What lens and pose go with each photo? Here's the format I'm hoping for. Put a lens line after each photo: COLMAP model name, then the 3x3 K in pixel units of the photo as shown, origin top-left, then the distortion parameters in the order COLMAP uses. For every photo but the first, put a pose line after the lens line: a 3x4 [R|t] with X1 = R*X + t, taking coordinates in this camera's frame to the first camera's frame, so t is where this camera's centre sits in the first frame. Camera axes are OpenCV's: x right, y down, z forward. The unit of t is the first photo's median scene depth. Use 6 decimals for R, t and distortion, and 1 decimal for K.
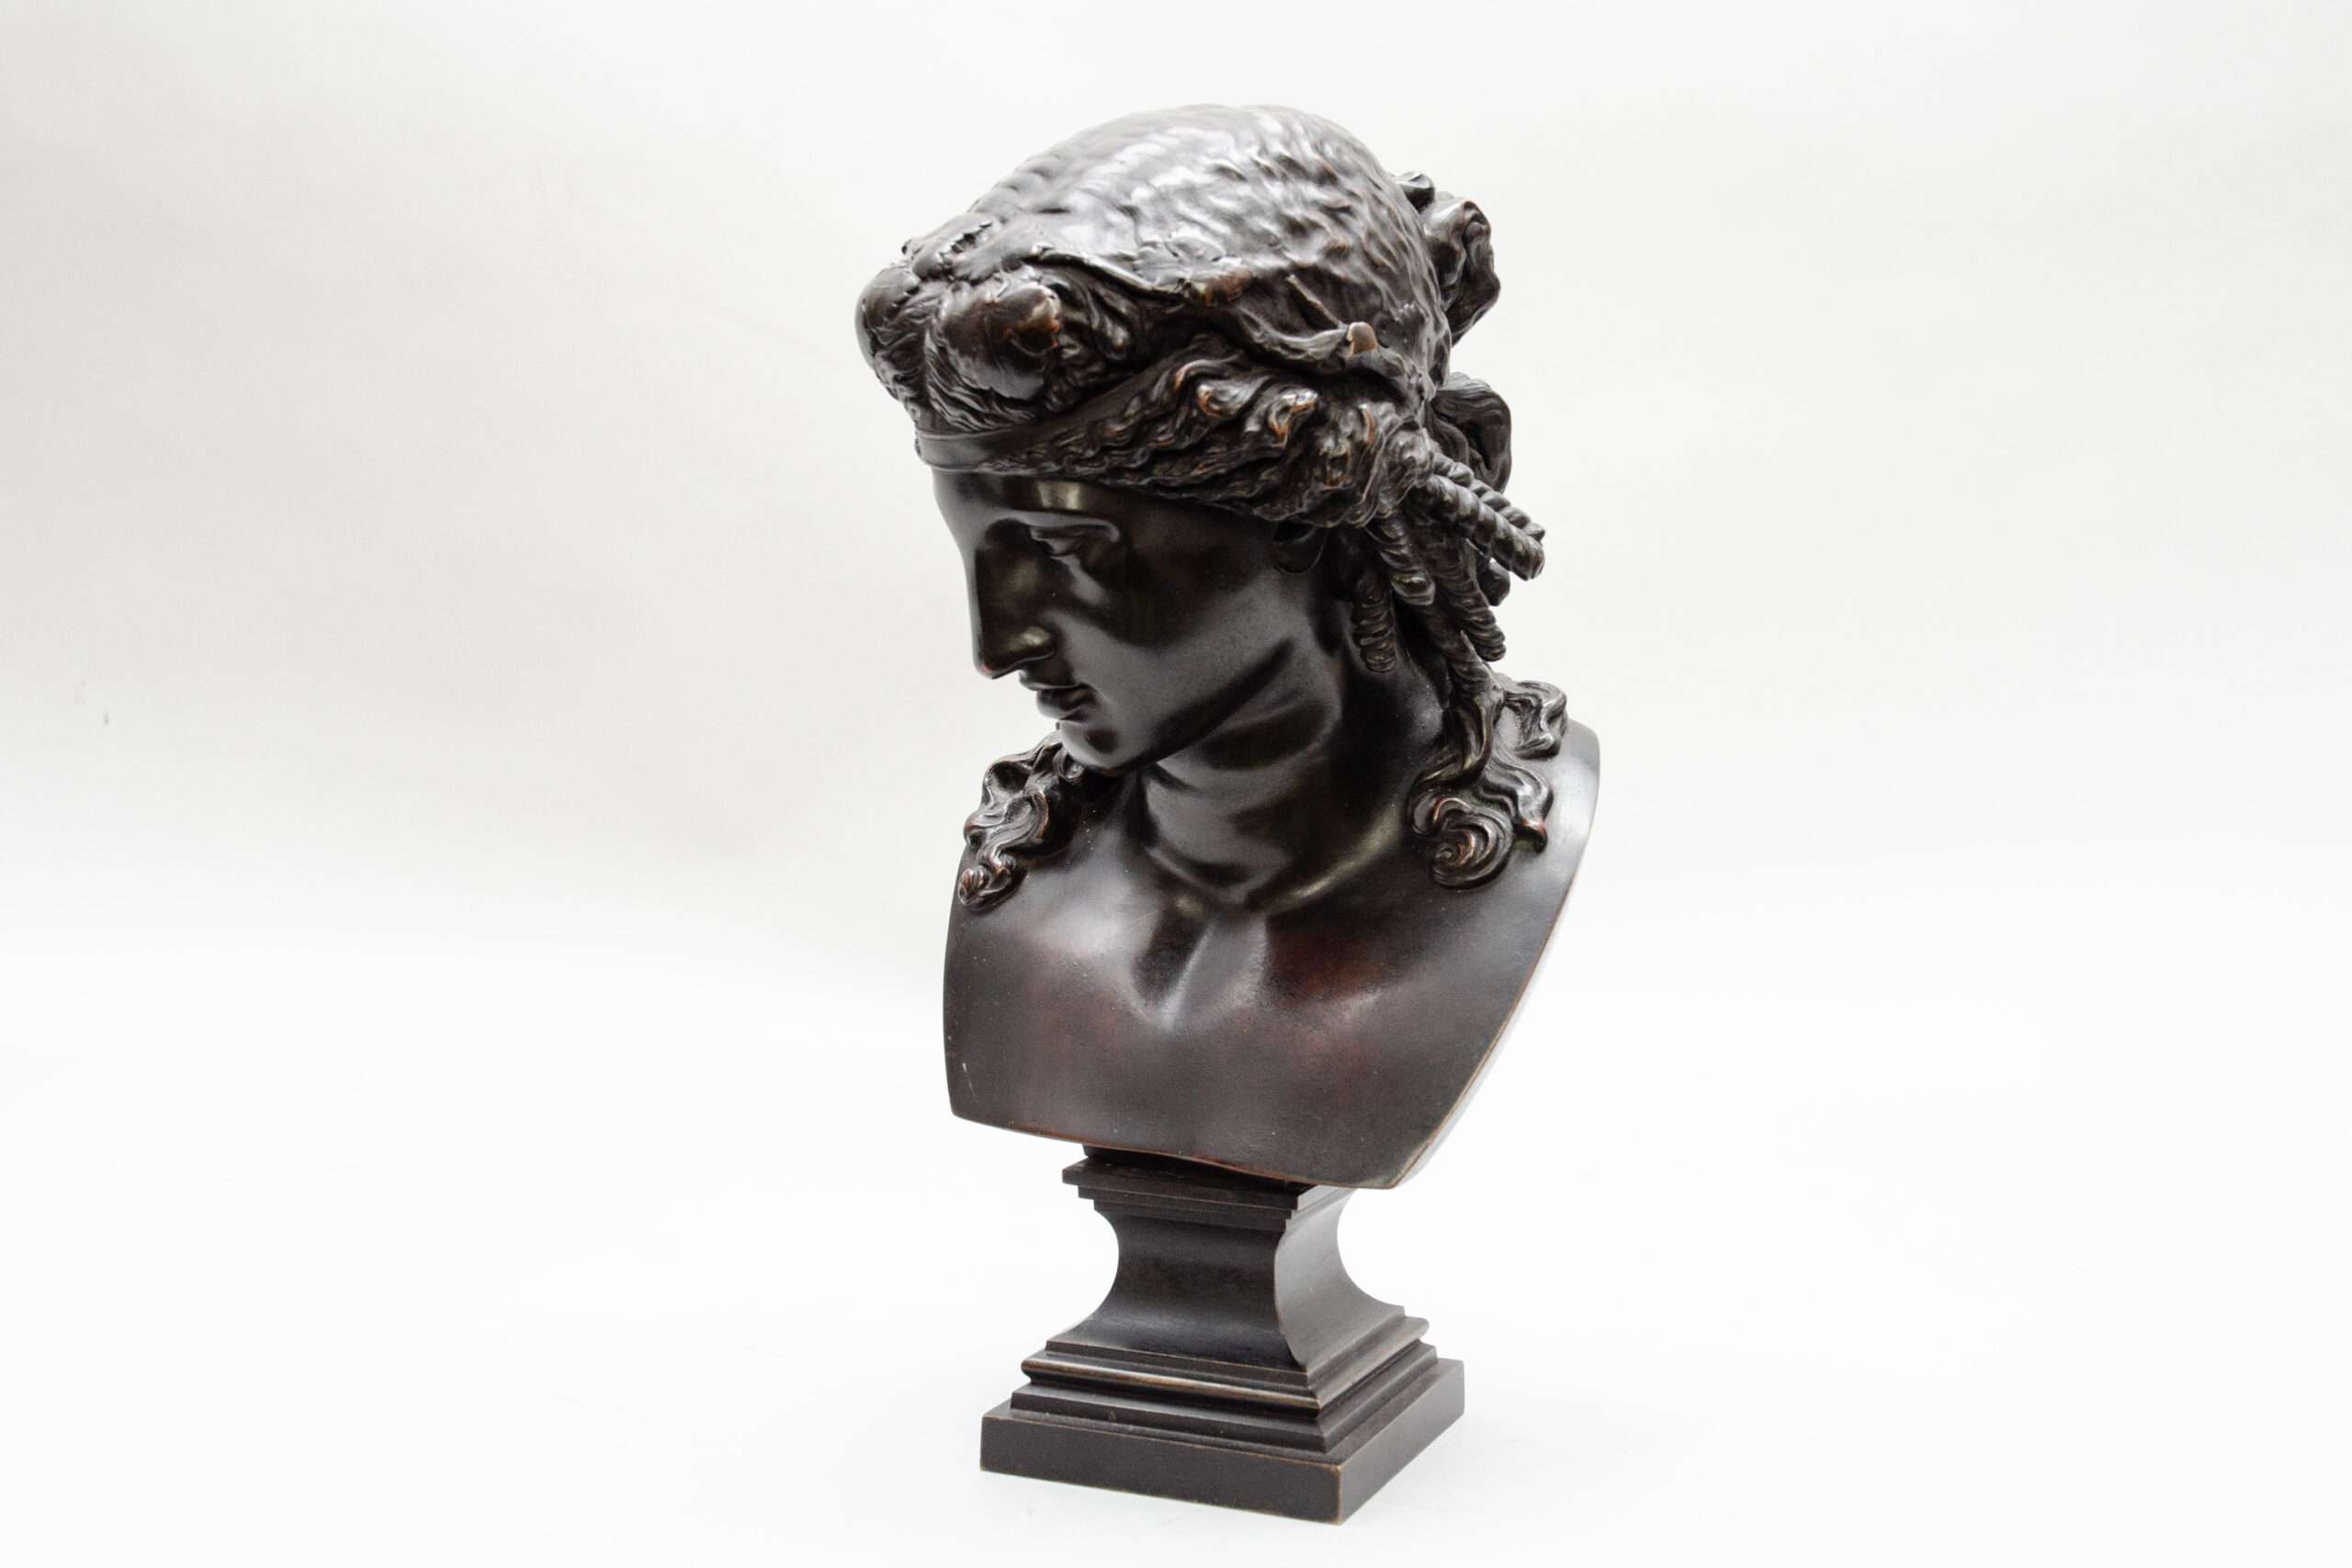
lens RADIAL K [[2898.8, 0, 1162.4], [0, 2898.8, 781.1], [0, 0, 1]] dist [0.012482, 0.000000]
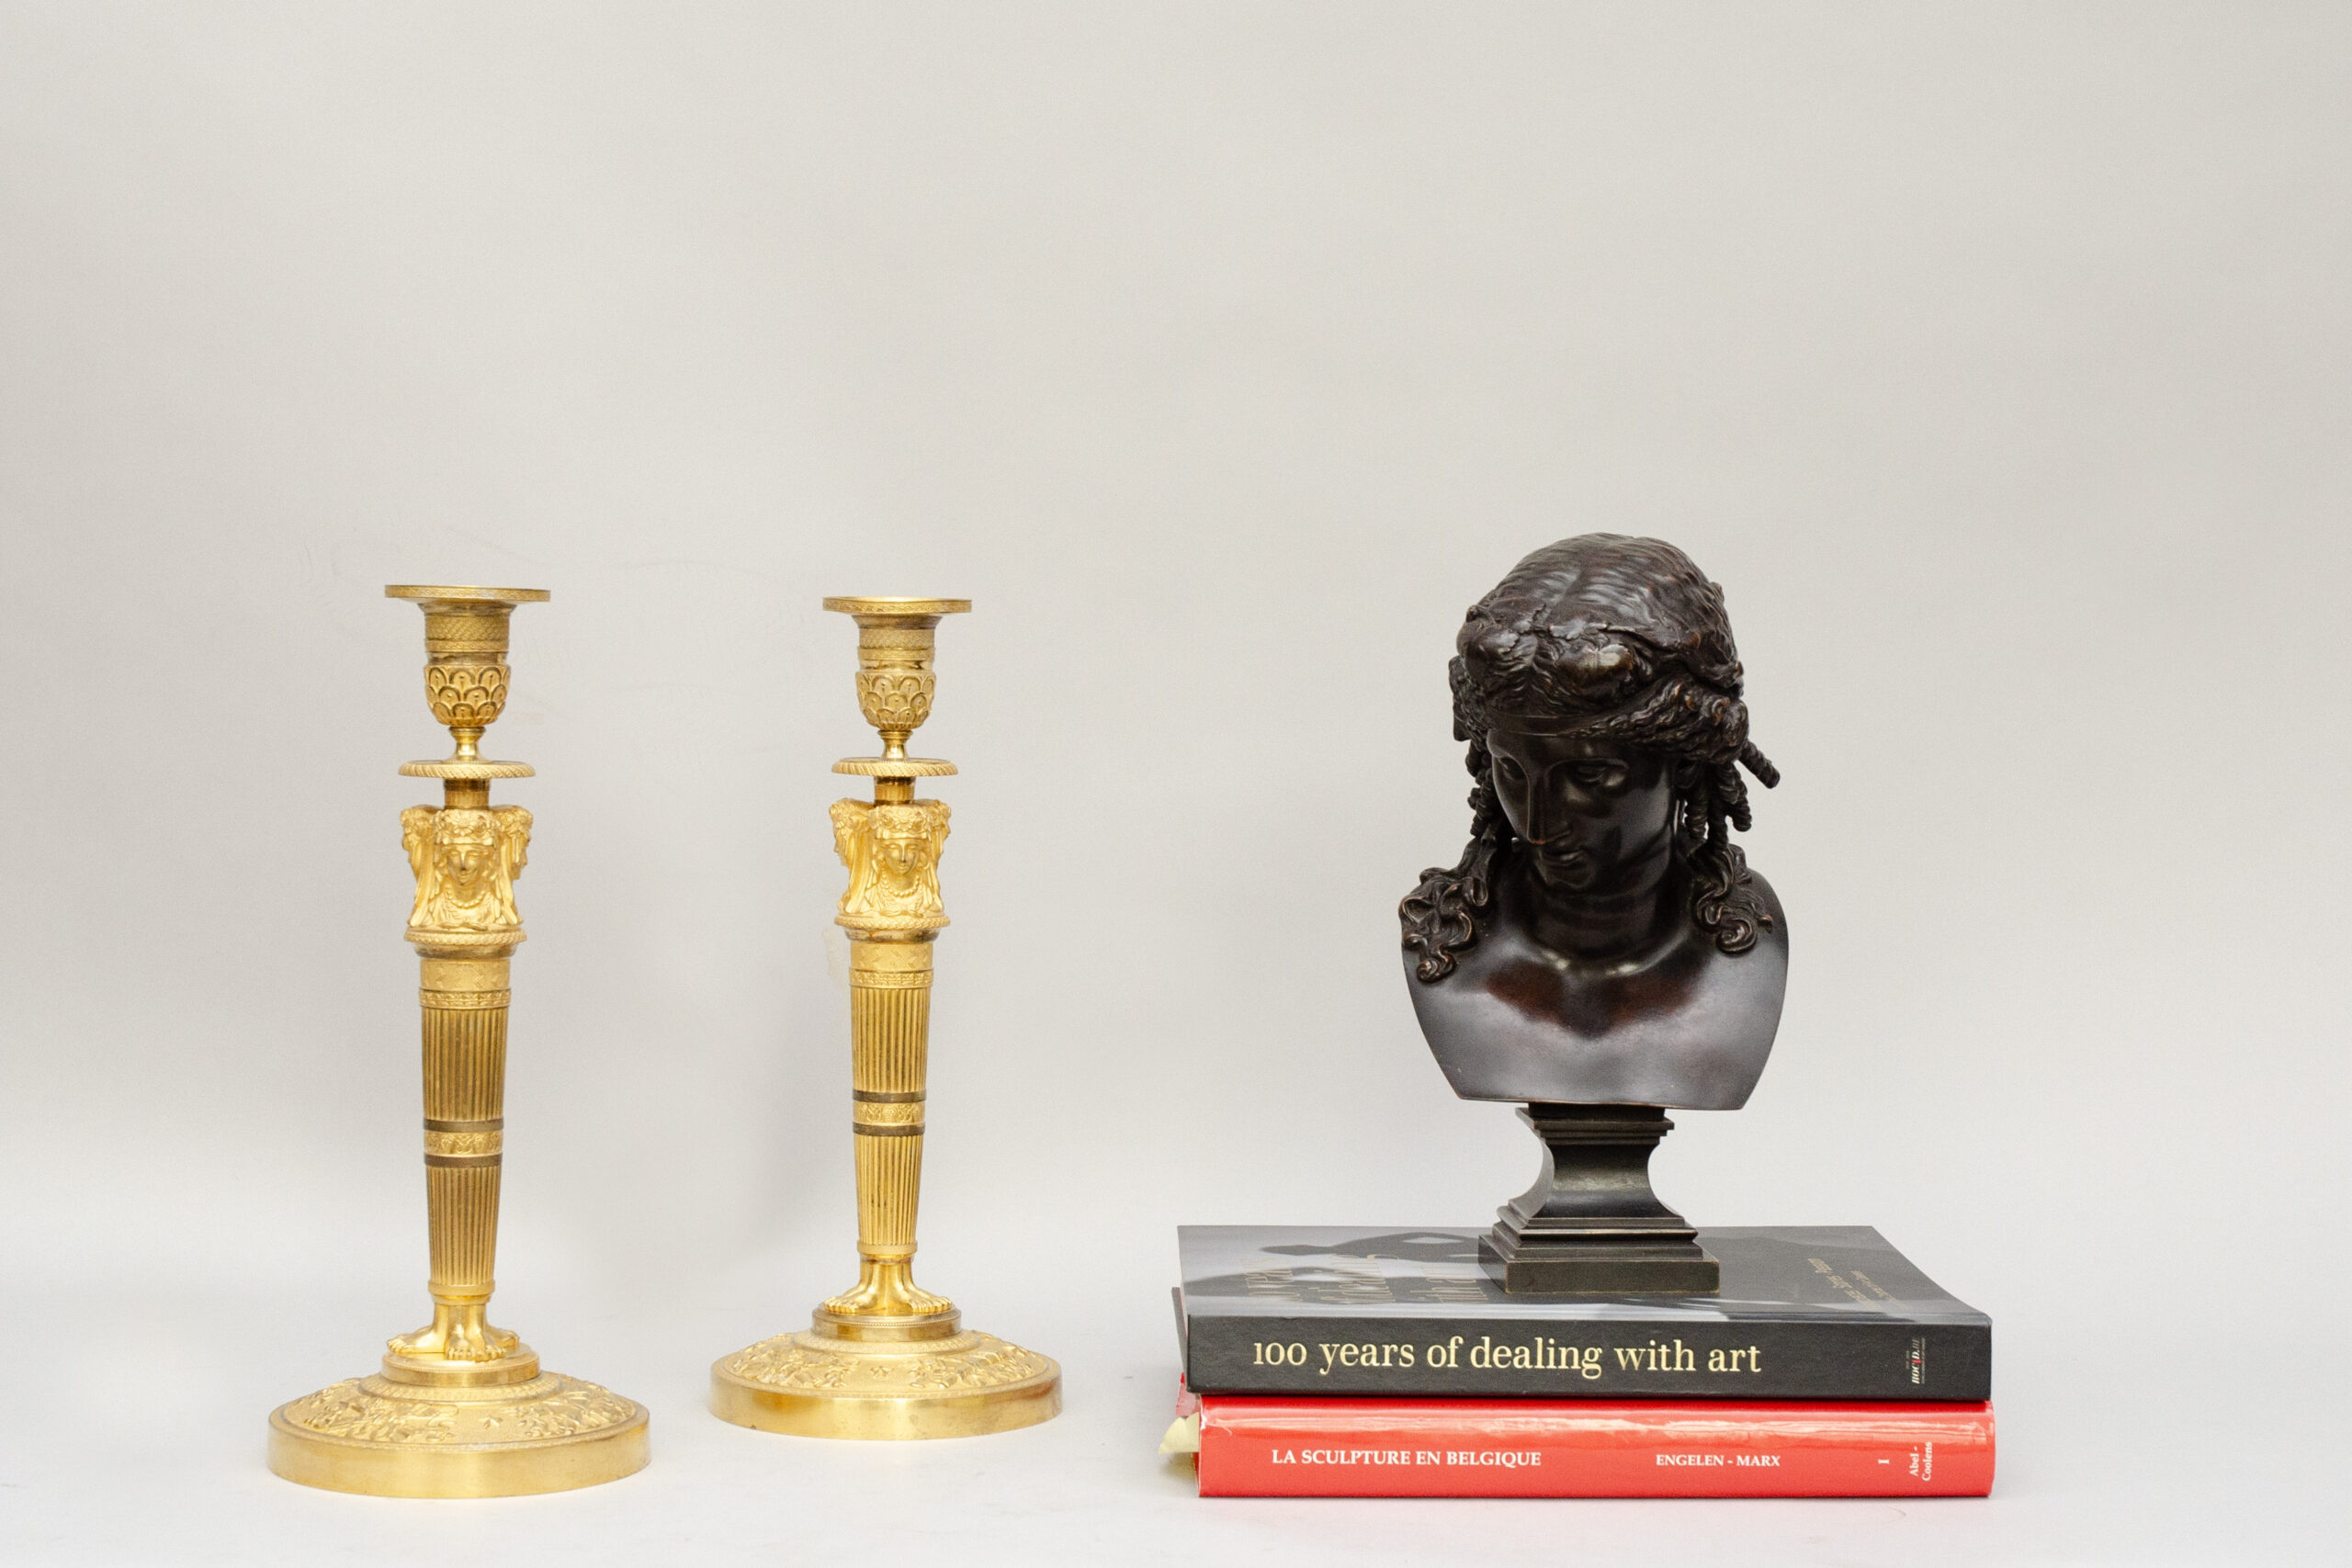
lens RADIAL K [[4488.9, 0, 1172.8], [0, 4488.9, 798.3], [0, 0, 1]] dist [-0.007167, 0.000000]
pose [[0.890510, -0.016492, 0.454664, -1.604761], [0.040248, 0.998280, -0.042621, 0.047794], [-0.453179, 0.056254, 0.889643, -1.479698]]
